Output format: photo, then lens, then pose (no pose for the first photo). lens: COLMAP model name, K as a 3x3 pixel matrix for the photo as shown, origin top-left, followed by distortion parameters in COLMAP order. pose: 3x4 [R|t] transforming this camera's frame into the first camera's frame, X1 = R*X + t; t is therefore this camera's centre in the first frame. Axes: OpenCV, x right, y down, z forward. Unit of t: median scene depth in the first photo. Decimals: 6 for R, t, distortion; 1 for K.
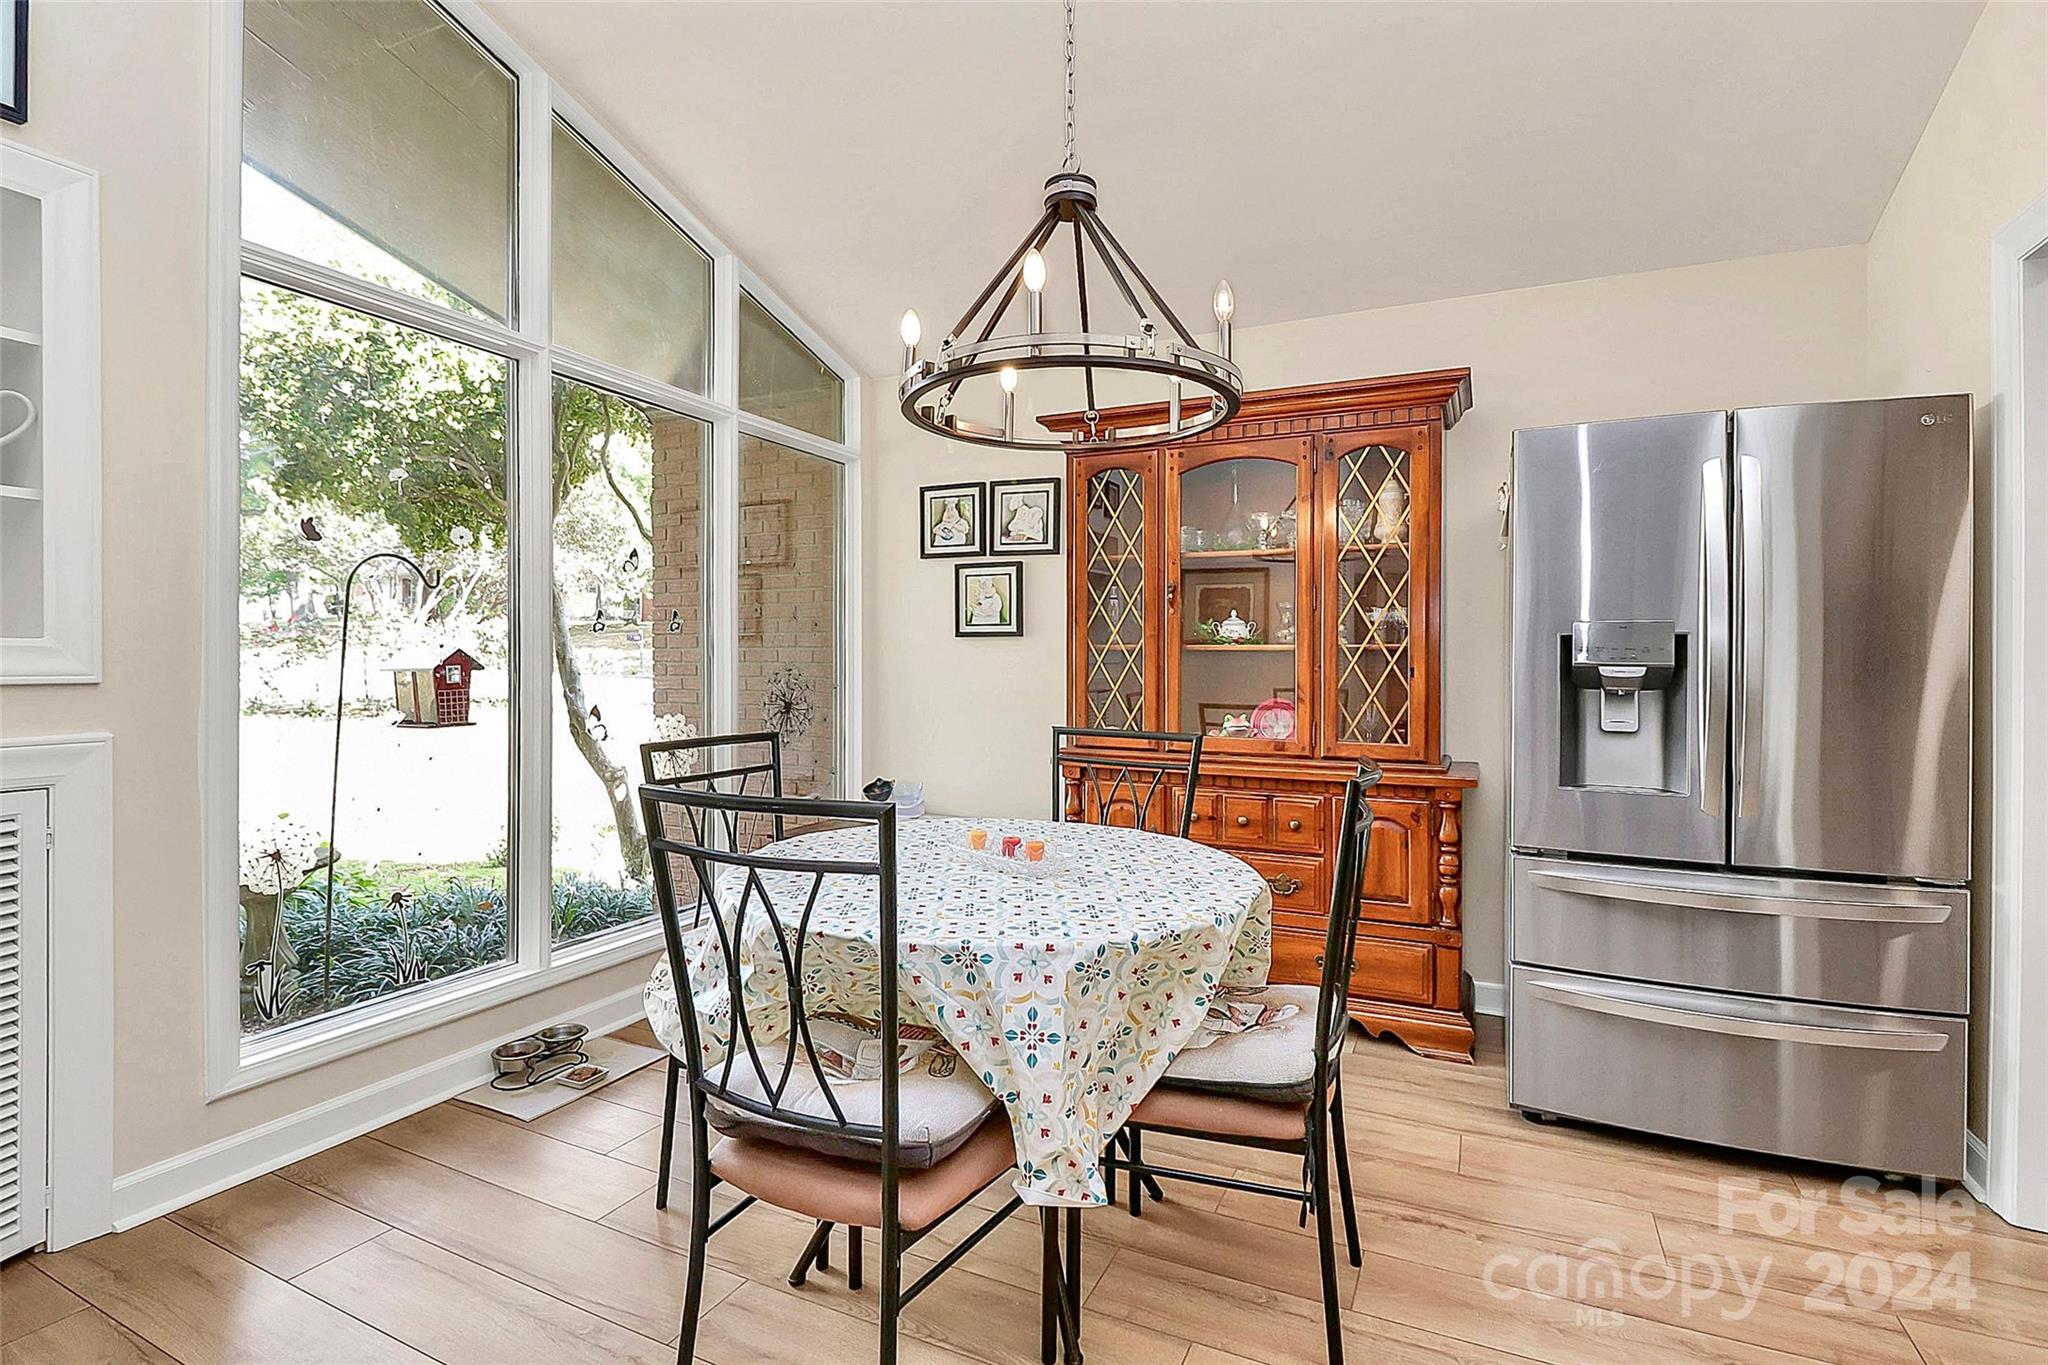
lens RADIAL K [[980.4, 0, 1025.1], [0, 980.4, 653.7], [0, 0, 1]] dist [0.001314, -0.000172]
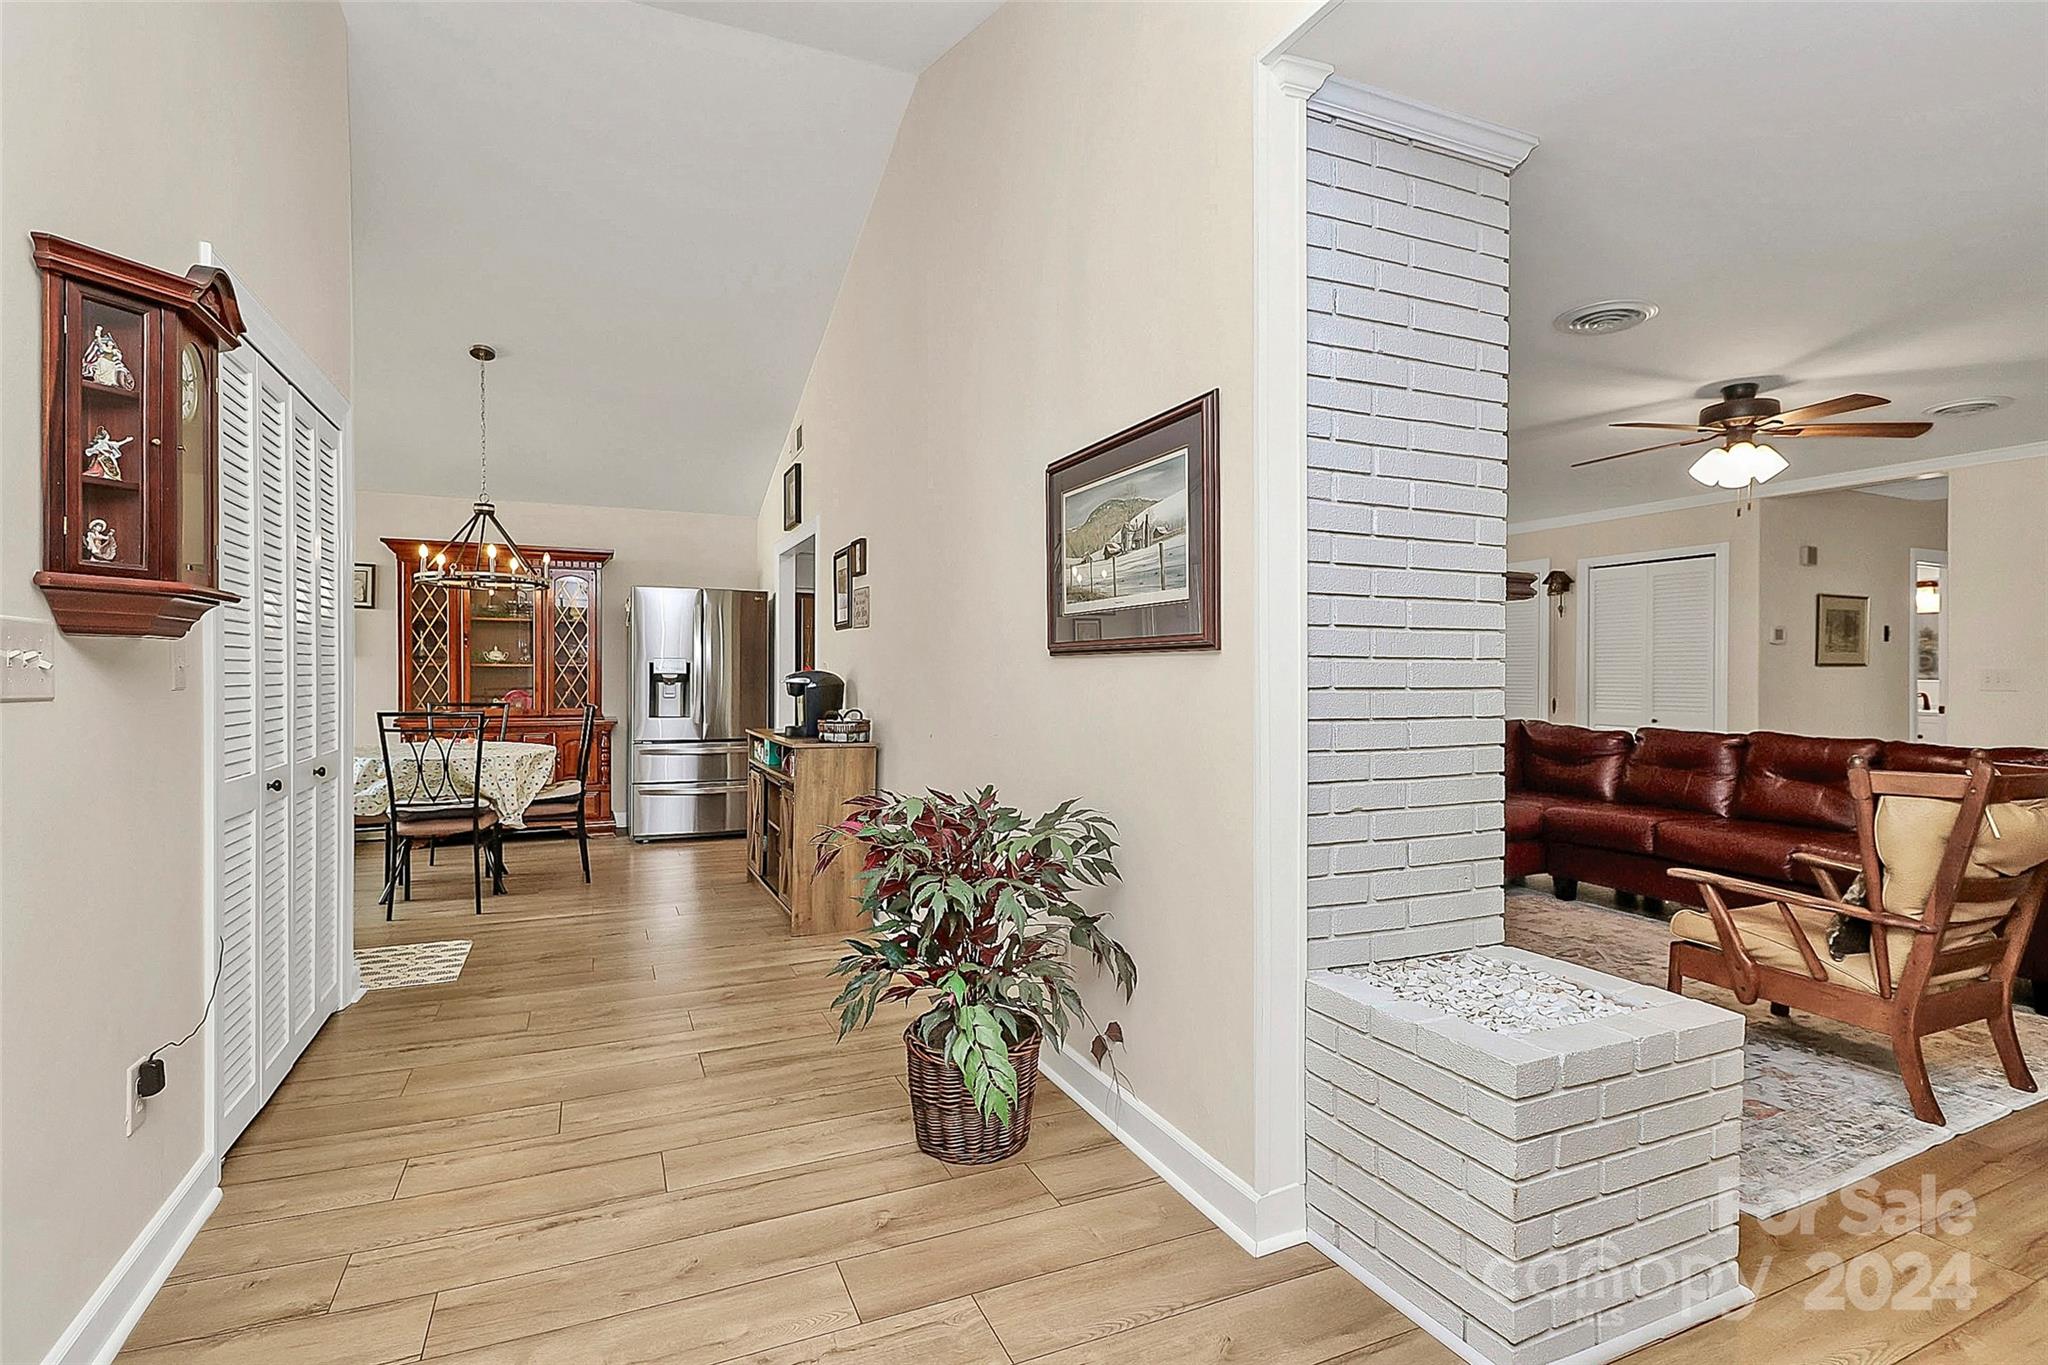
lens RADIAL K [[980.4, 0, 1025.1], [0, 980.4, 653.7], [0, 0, 1]] dist [0.001314, -0.000172]
pose [[0.649449, 0.010070, 0.760338, -0.782625], [-0.002675, 0.999936, -0.010958, -0.013727], [-0.760400, 0.005083, 0.649435, -1.440654]]
